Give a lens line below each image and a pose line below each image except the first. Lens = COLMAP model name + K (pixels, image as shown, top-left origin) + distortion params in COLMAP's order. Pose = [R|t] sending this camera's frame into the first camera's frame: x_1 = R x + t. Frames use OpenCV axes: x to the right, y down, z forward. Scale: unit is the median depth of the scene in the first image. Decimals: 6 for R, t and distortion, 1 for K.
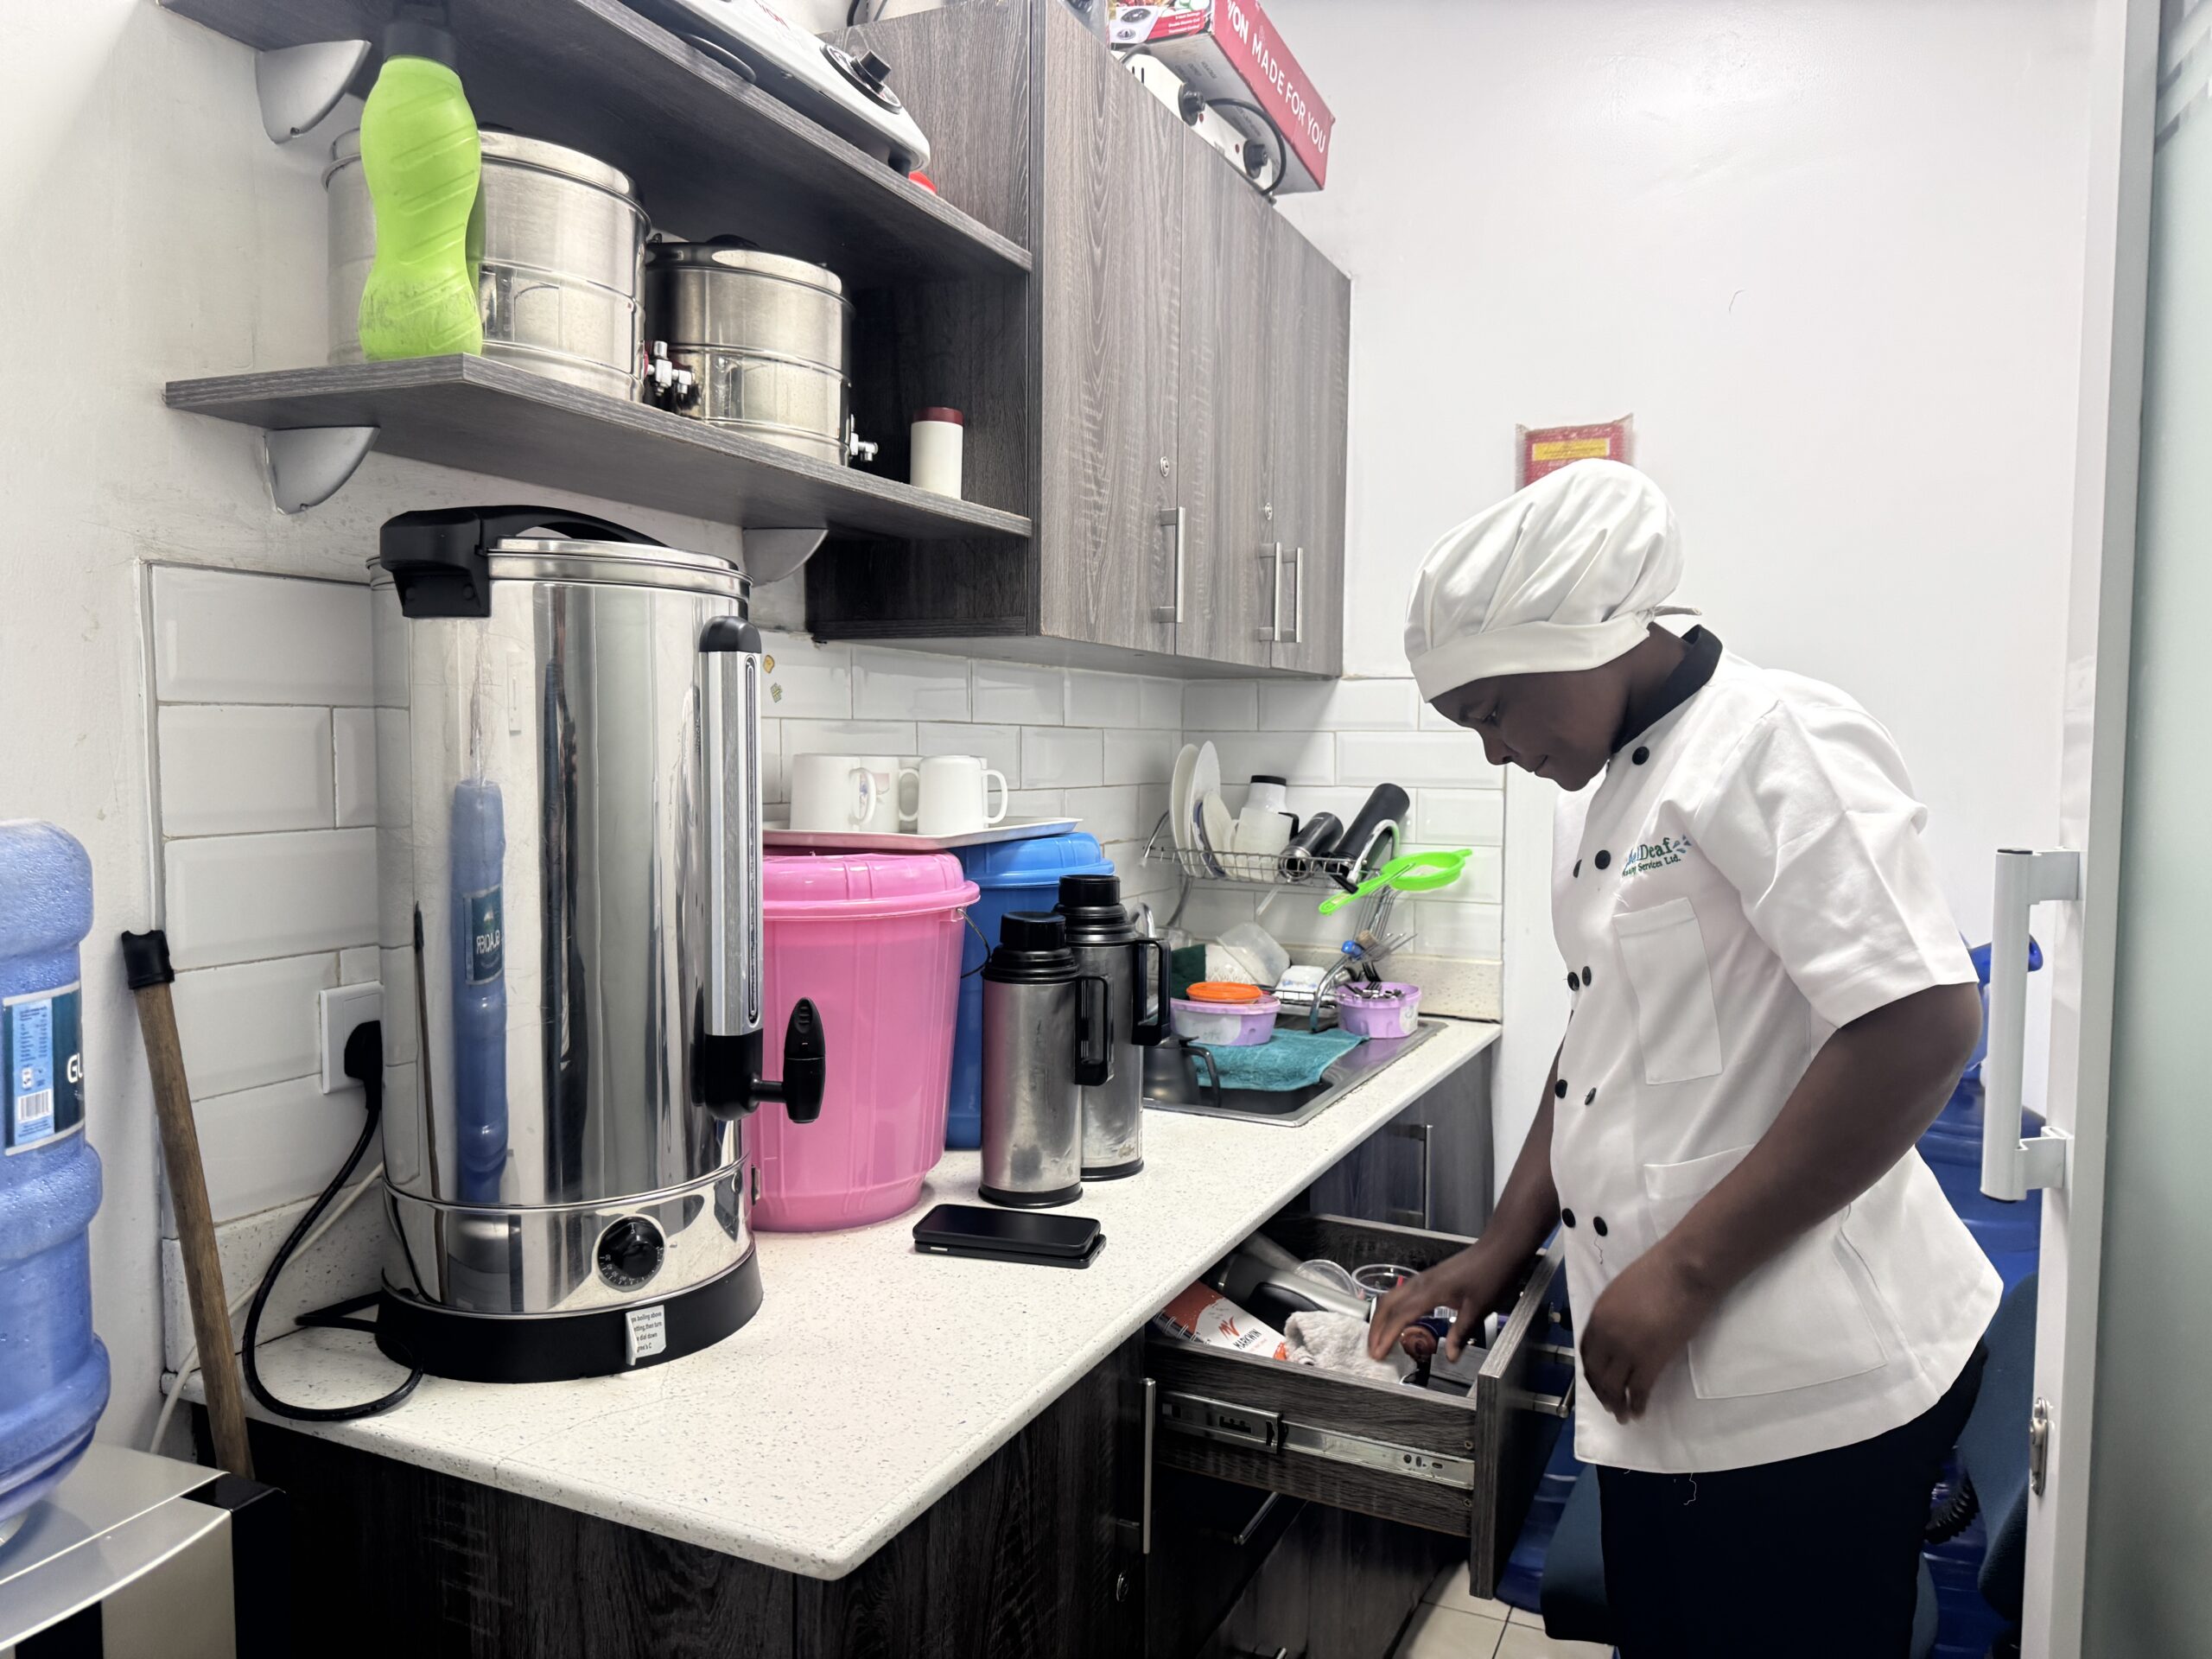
lens RADIAL K [[1564.7, 0, 1107.4], [0, 1564.7, 842.2], [0, 0, 1]] dist [0.026516, -0.023716]
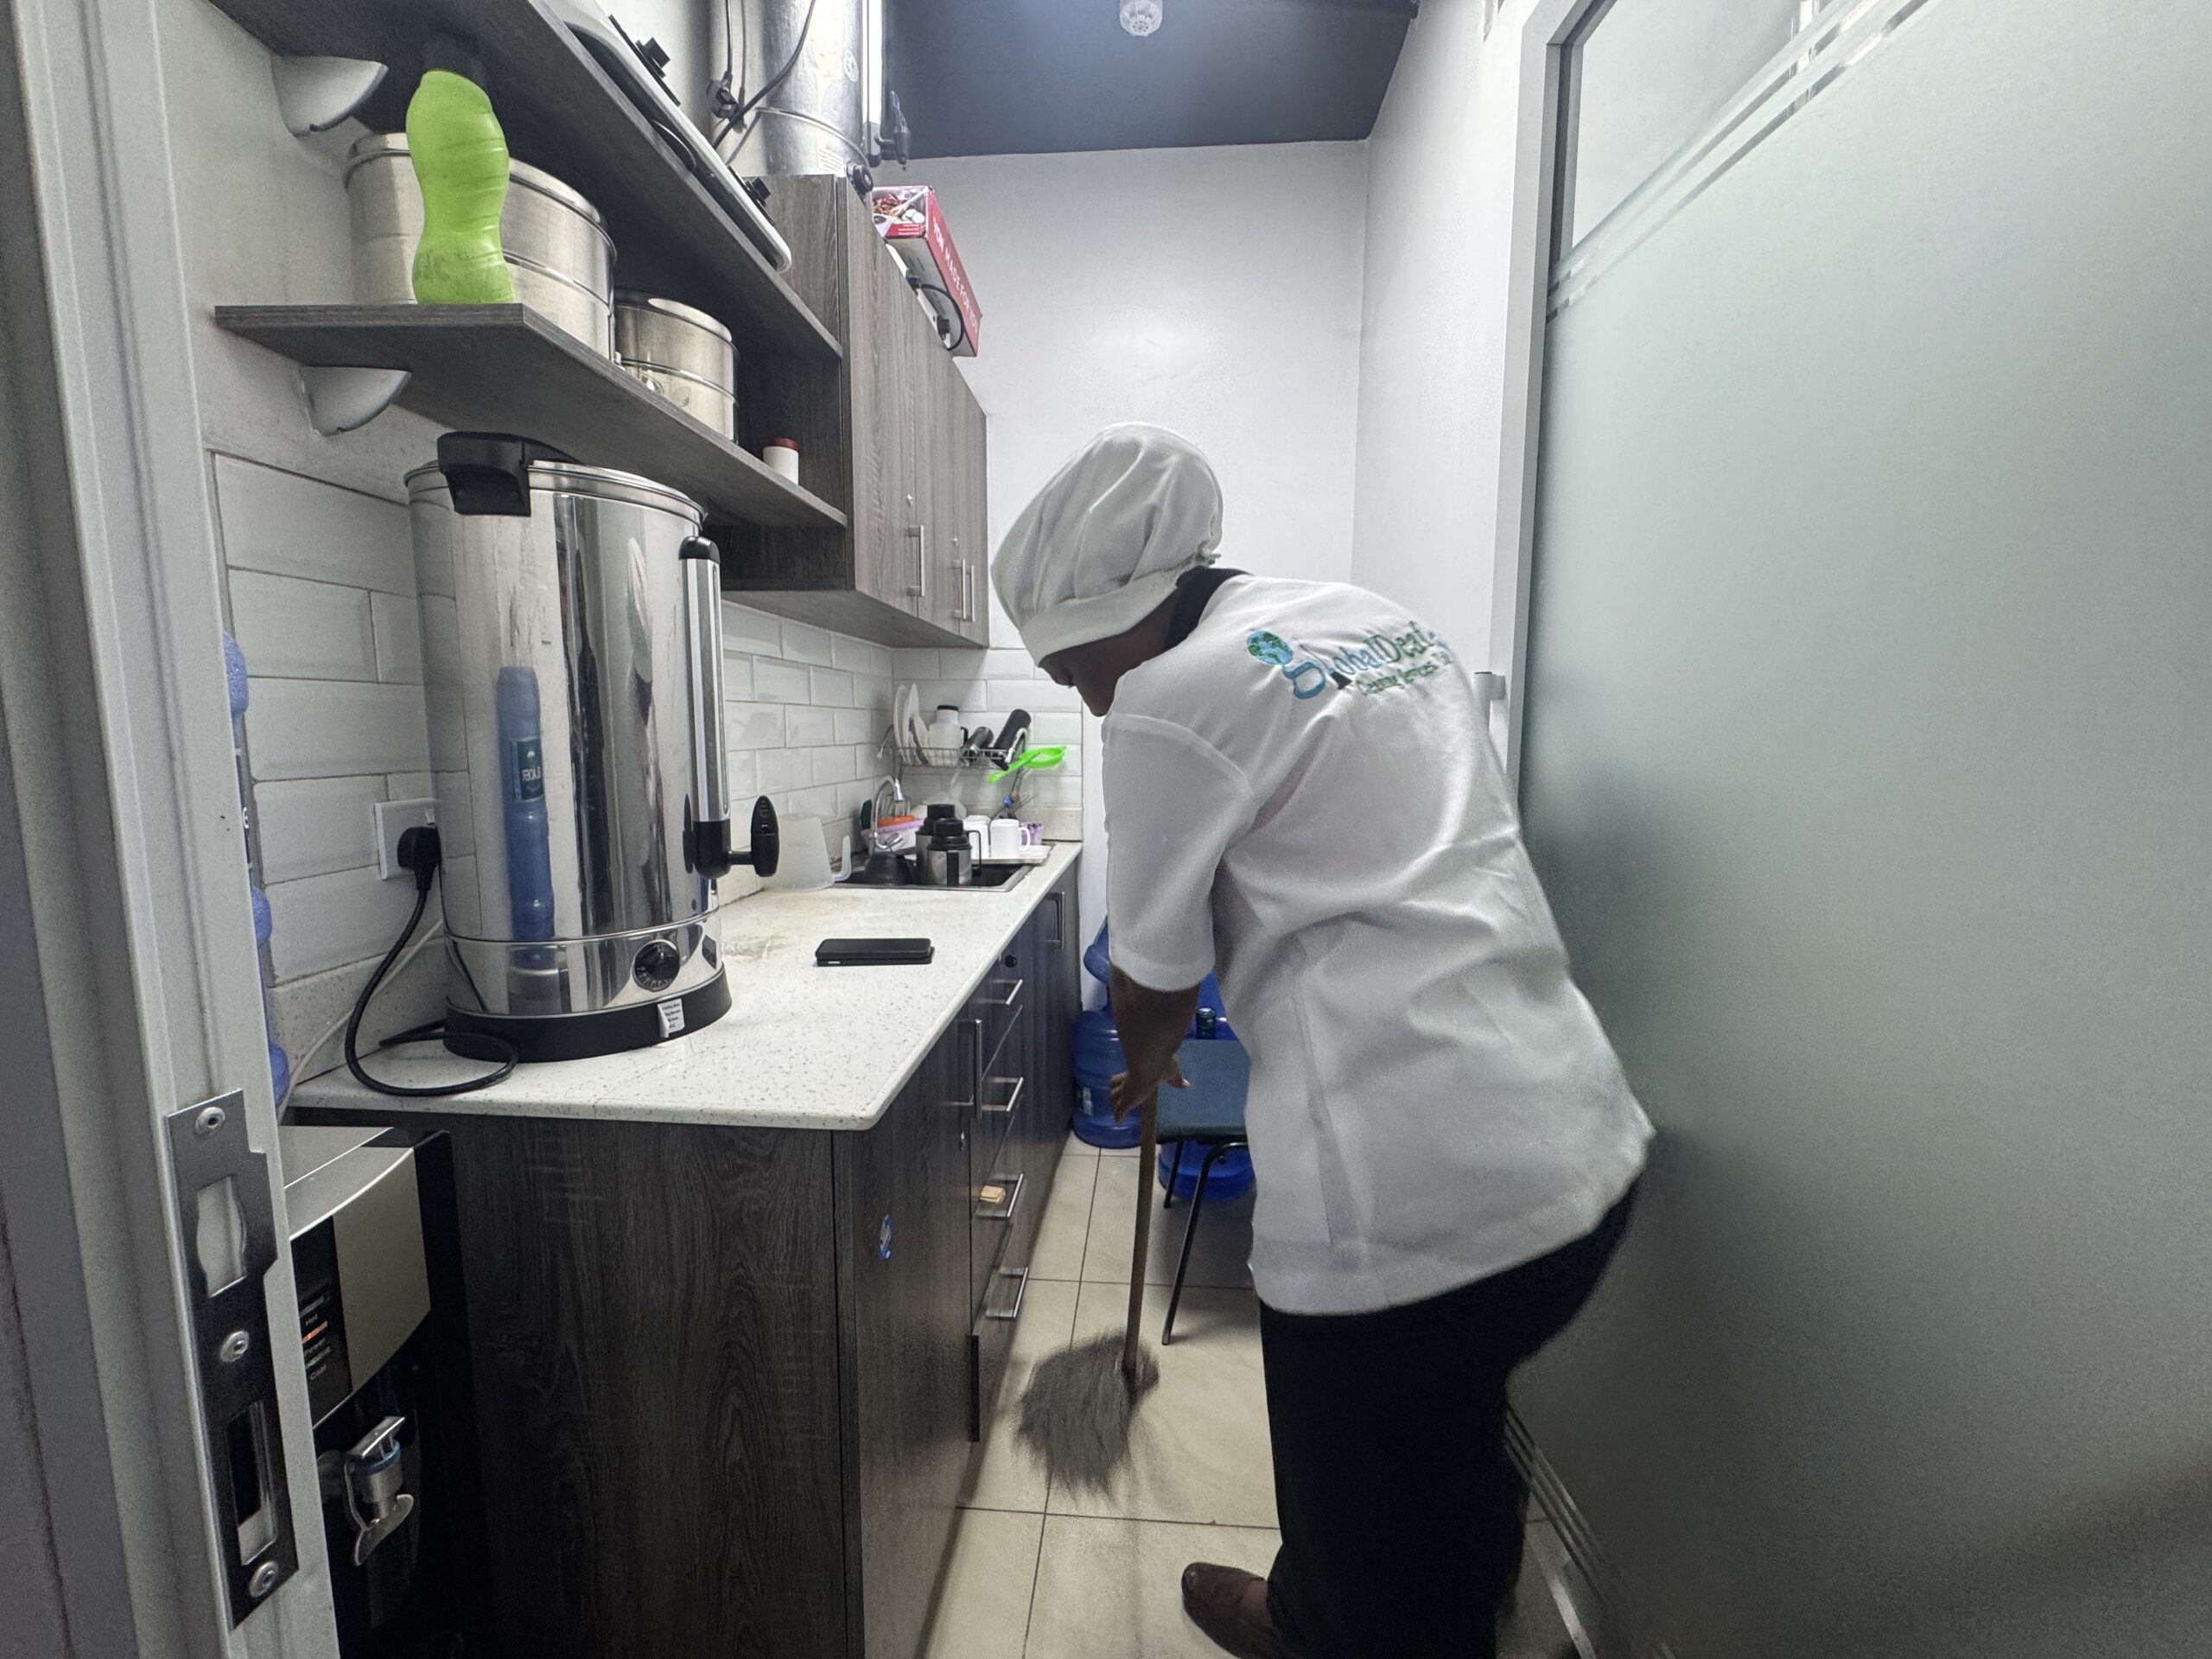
lens RADIAL K [[880.4, 0, 1106.0], [0, 880.4, 827.0], [0, 0, 1]] dist [-0.003255, 0.001318]
pose [[0.934633, -0.045405, 0.352704, -0.183041], [0.027317, 0.998052, 0.056097, 0.090447], [-0.354563, -0.042795, 0.934052, 0.074735]]
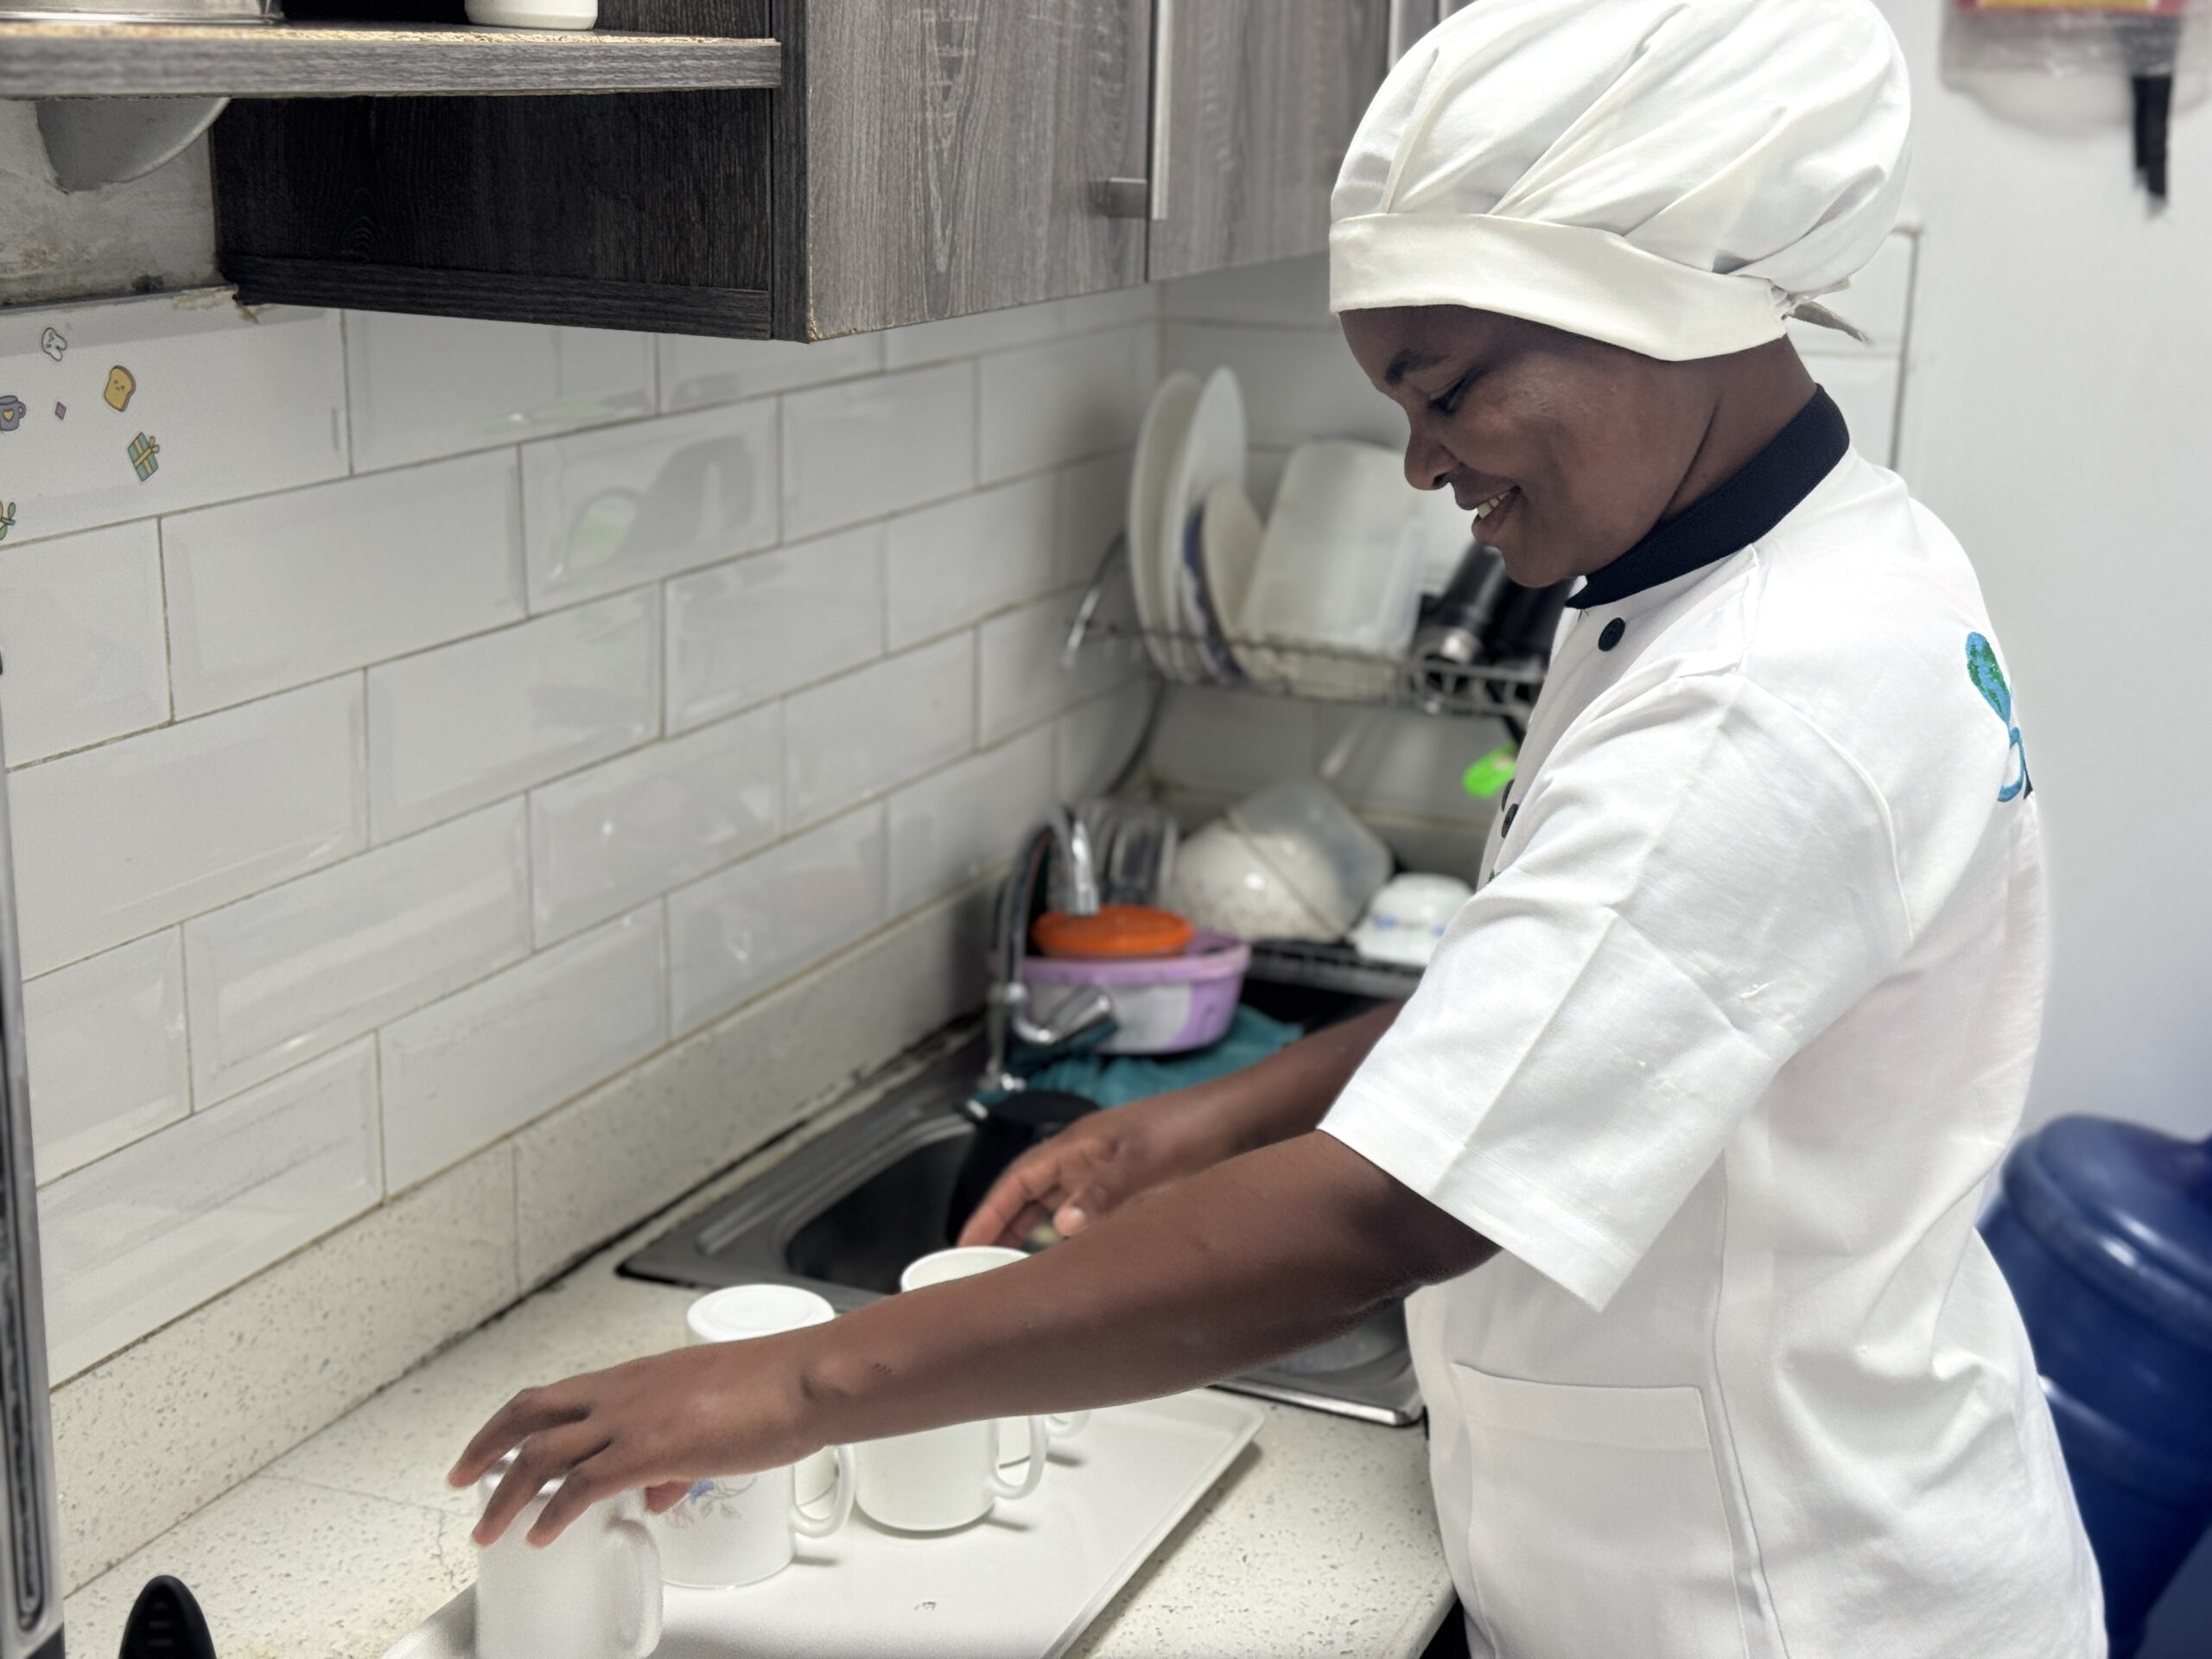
lens RADIAL K [[3156.1, 0, 1111.0], [0, 3156.1, 827.9], [0, 0, 1]] dist [0.034380, 0.000000]
pose [[0.999339, 0.005834, 0.035889, 0.008628], [-0.012426, 0.982415, 0.186299, -0.226844], [-0.034171, -0.186622, 0.981837, 0.267420]]
